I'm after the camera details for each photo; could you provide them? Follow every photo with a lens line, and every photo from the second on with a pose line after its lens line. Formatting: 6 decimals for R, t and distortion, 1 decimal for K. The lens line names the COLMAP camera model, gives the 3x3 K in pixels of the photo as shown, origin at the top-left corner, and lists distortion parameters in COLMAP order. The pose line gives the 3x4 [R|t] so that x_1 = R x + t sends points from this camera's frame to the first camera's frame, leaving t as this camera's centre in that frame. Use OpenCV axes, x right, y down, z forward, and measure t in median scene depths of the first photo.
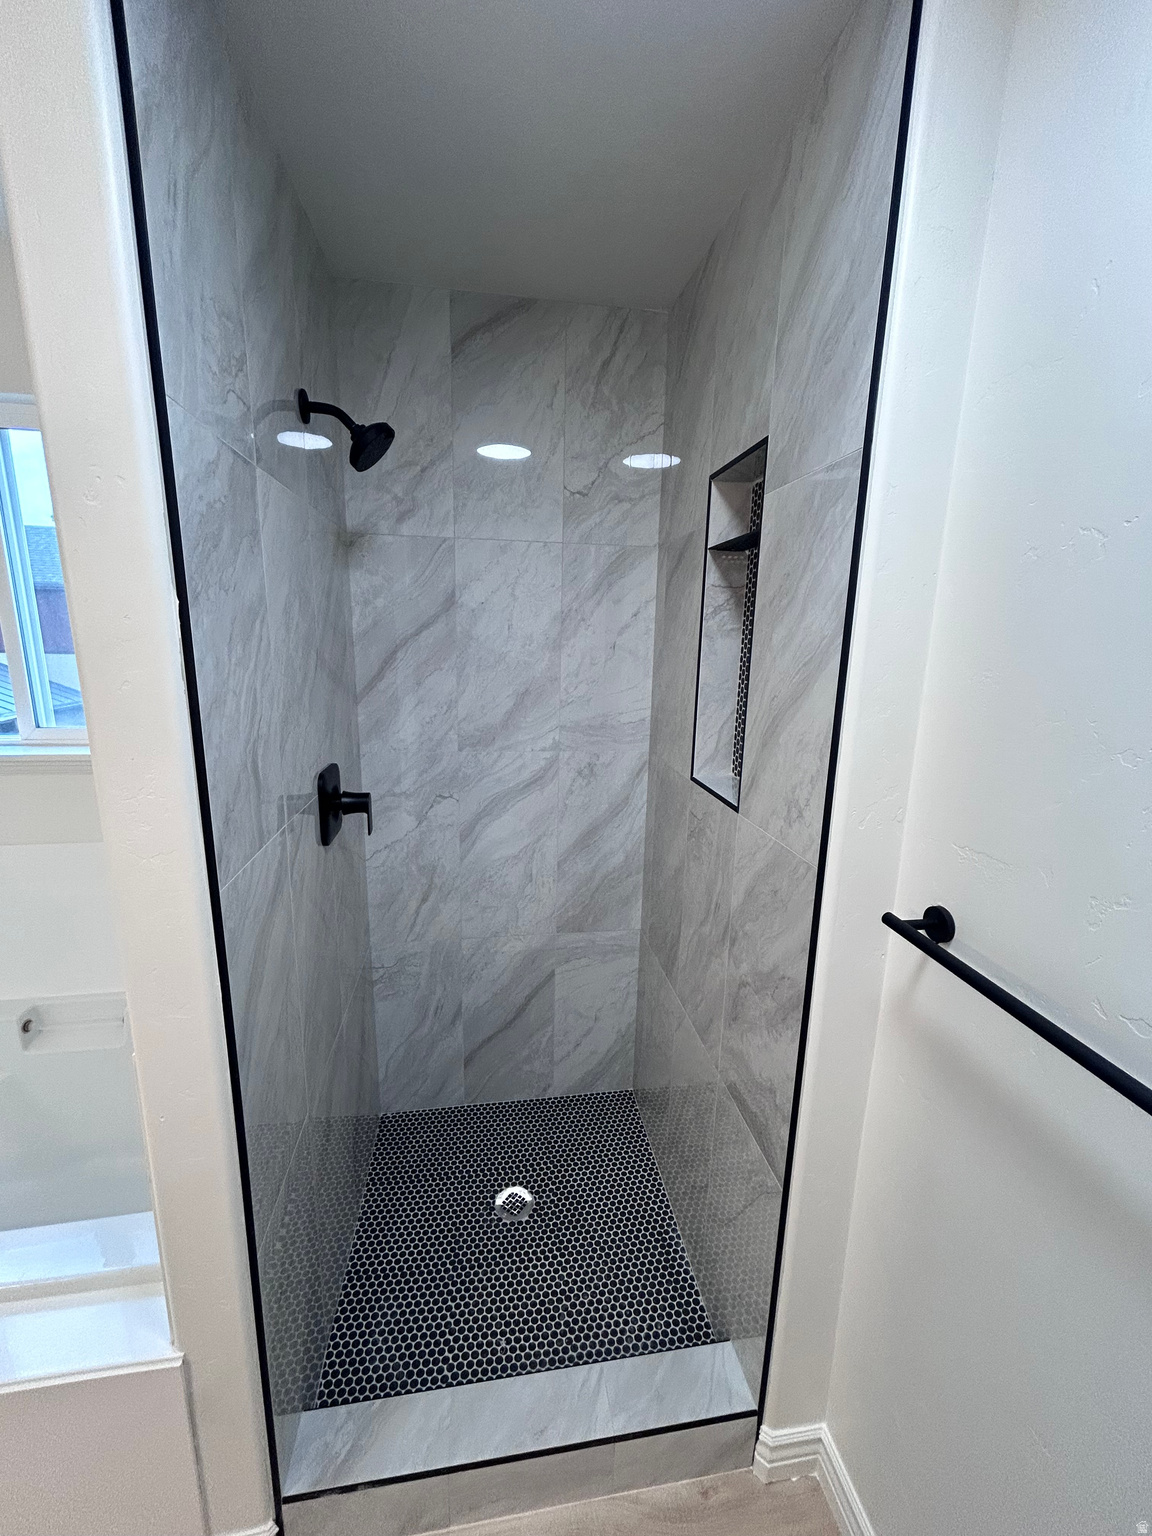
lens RADIAL K [[619.5, 0, 575.1], [0, 619.5, 767.9], [0, 0, 1]] dist [-0.002774, -0.000029]
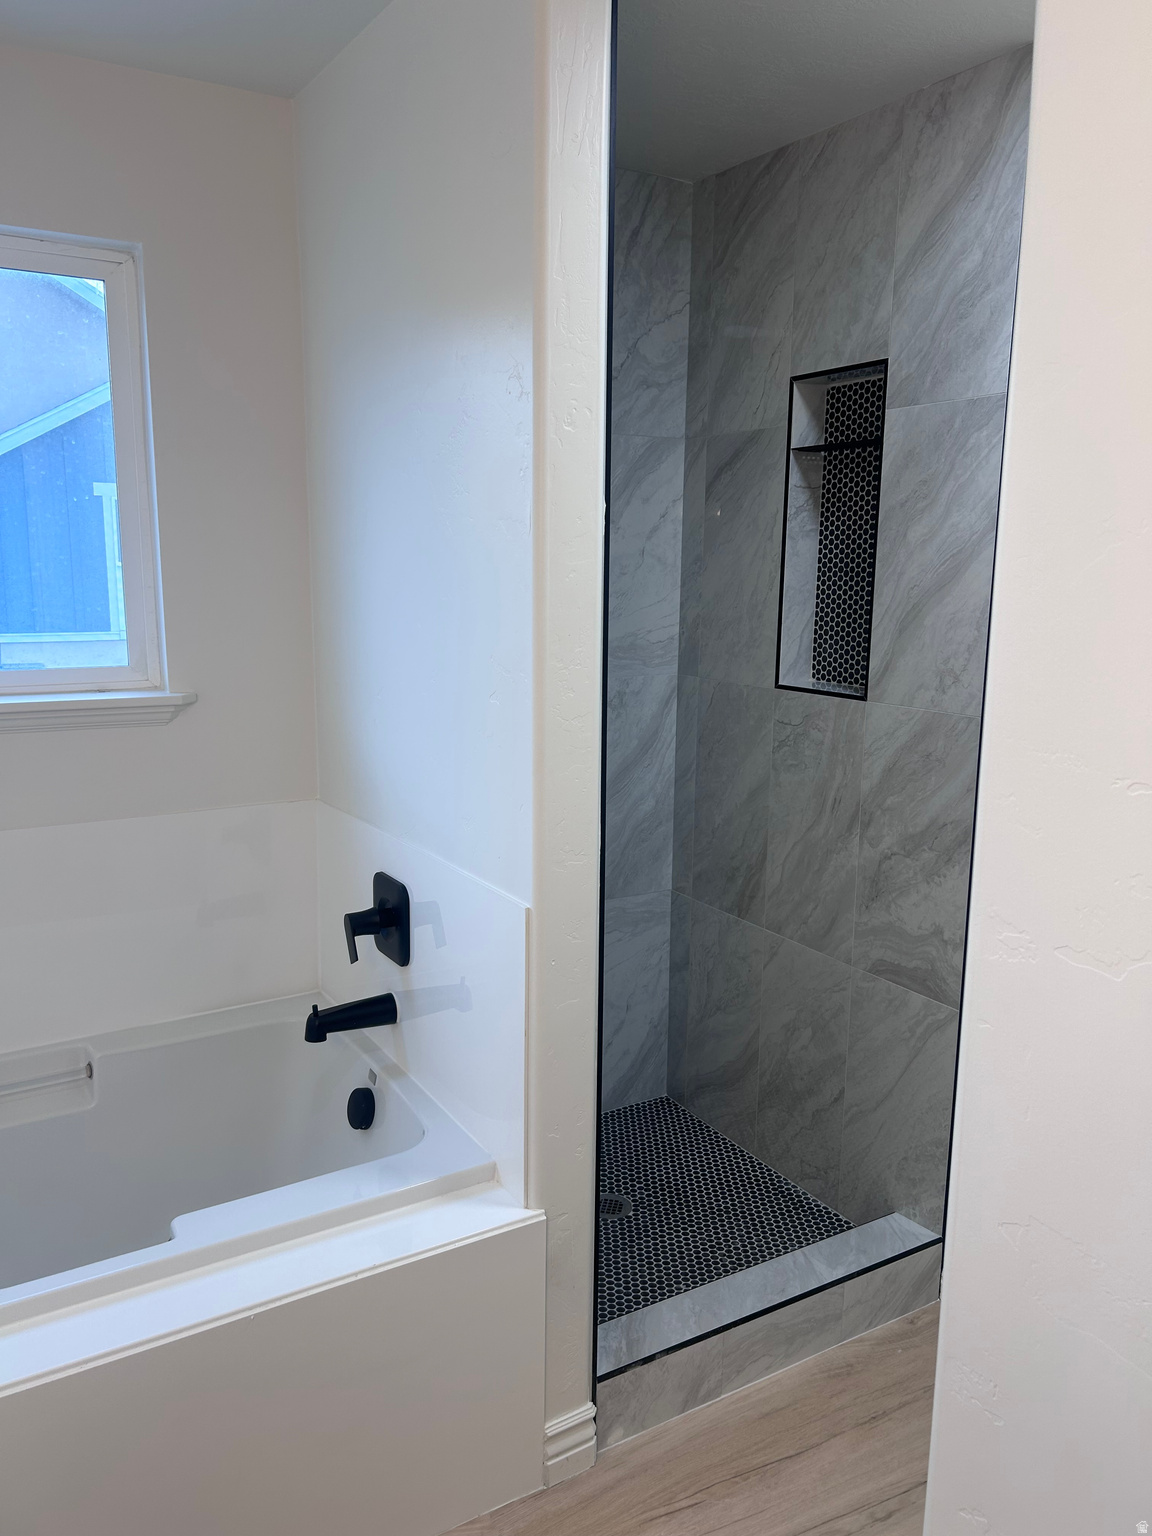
lens RADIAL K [[1145.5, 0, 573.1], [0, 1145.5, 779.4], [0, 0, 1]] dist [0.043534, -0.052898]
pose [[0.927731, -0.077919, 0.365025, -0.762276], [0.084490, 0.996422, -0.002038, 0.137431], [-0.363560, 0.032731, 0.930996, -0.532623]]
